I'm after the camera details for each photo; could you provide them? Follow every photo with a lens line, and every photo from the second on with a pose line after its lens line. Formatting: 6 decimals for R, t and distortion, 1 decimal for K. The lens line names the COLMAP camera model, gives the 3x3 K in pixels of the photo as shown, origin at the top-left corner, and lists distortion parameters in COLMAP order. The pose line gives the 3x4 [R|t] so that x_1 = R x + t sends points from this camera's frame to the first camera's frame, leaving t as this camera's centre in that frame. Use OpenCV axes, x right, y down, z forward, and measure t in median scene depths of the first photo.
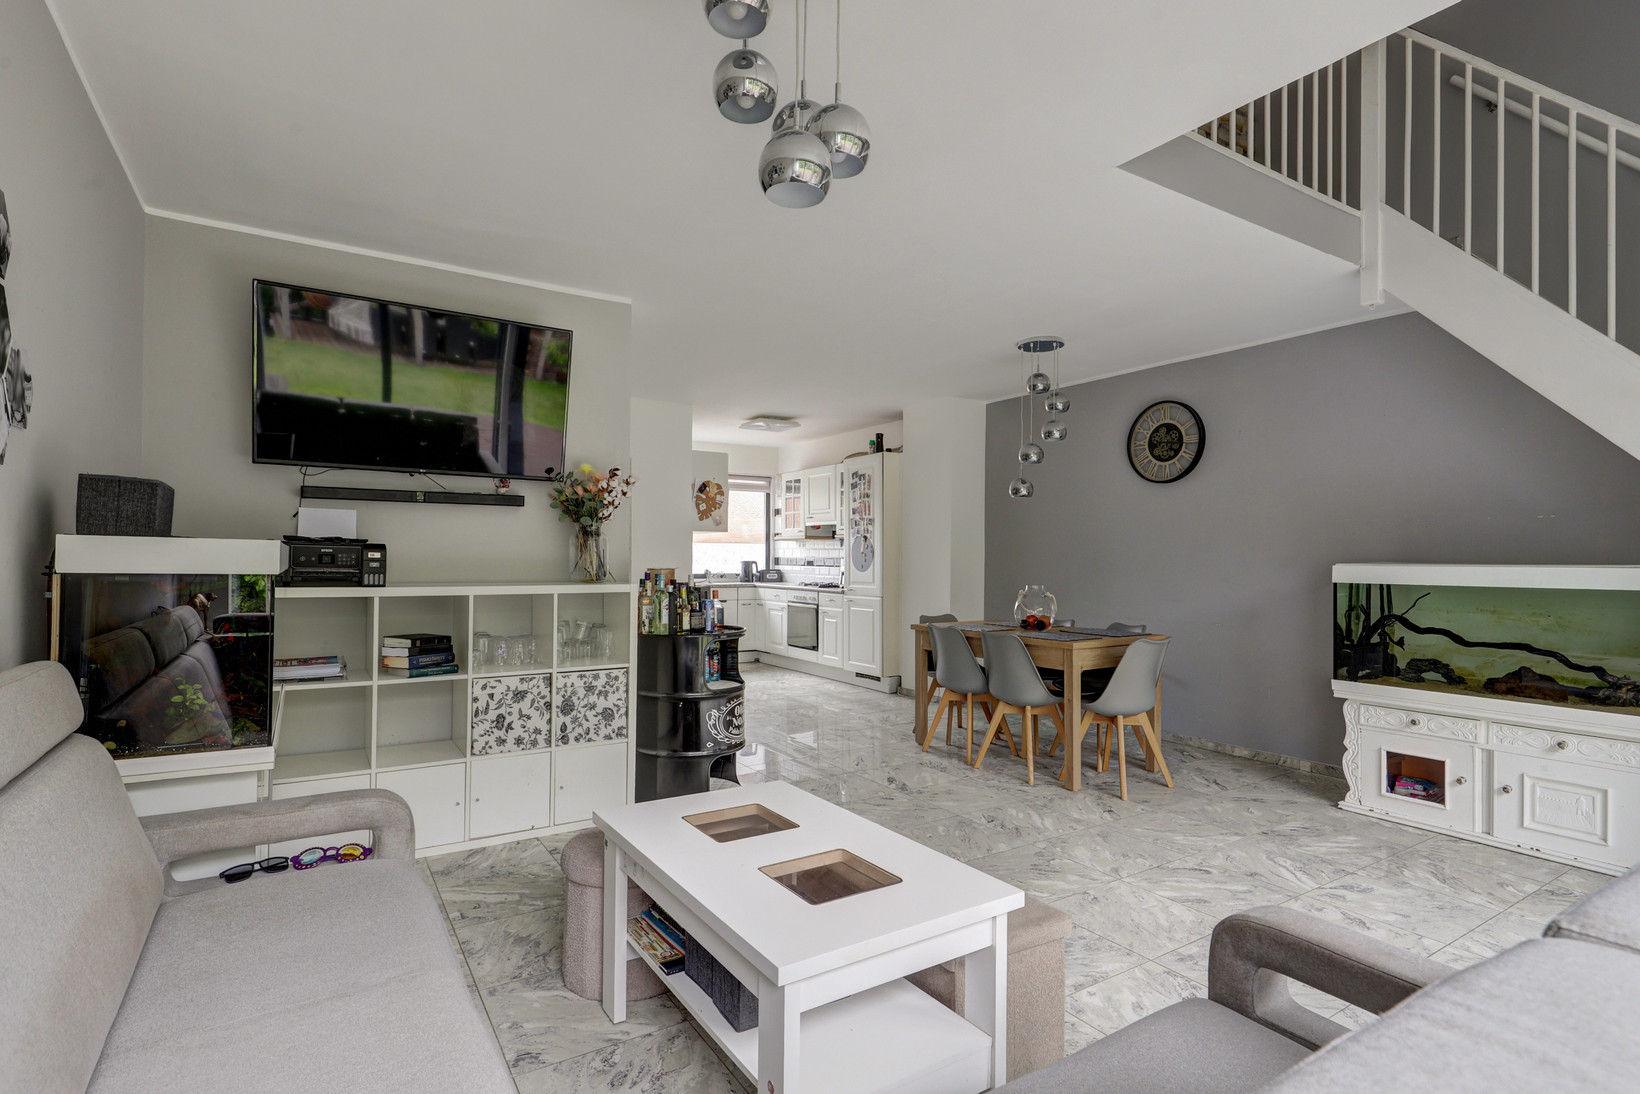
lens RADIAL K [[800.7, 0, 820.0], [0, 800.7, 547.0], [0, 0, 1]] dist [0.001574, 0.000142]
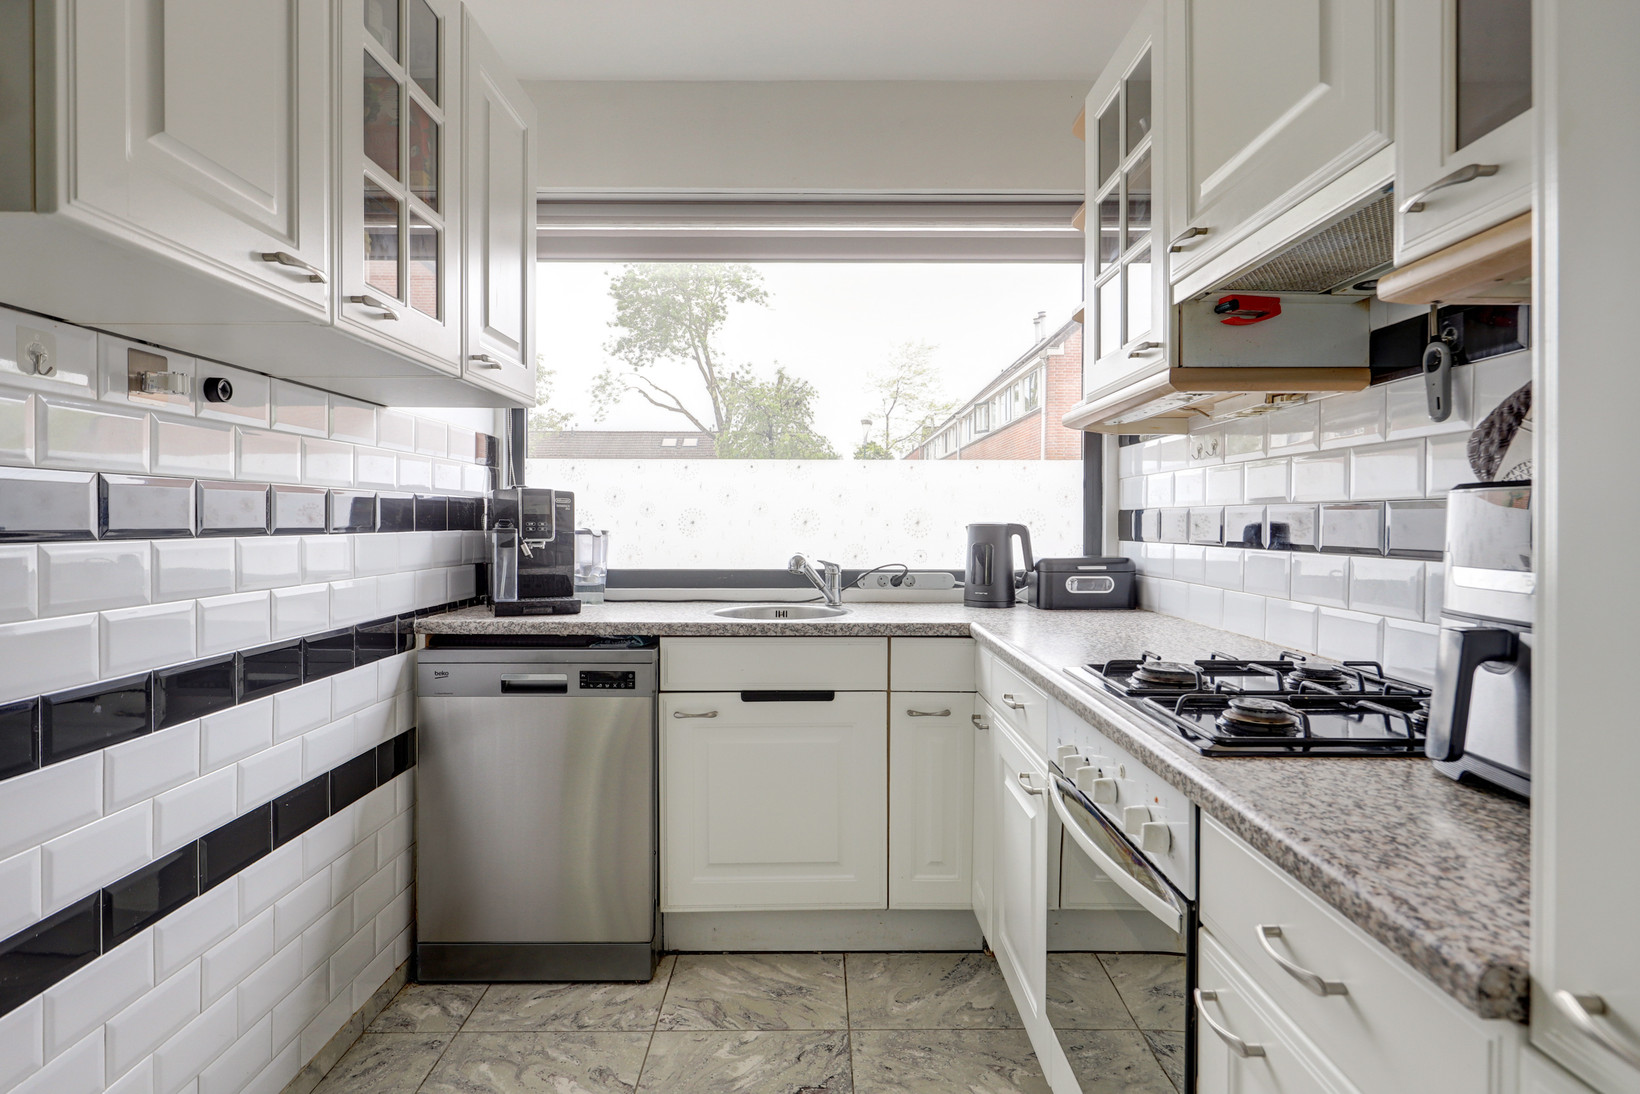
lens RADIAL K [[883.5, 0, 817.9], [0, 883.5, 527.9], [0, 0, 1]] dist [0.001126, 0.000036]
pose [[0.843885, -0.000583, -0.536523, 0.039806], [0.009530, 0.999858, 0.013904, 0.035718], [0.536439, -0.016846, 0.843771, 1.828151]]
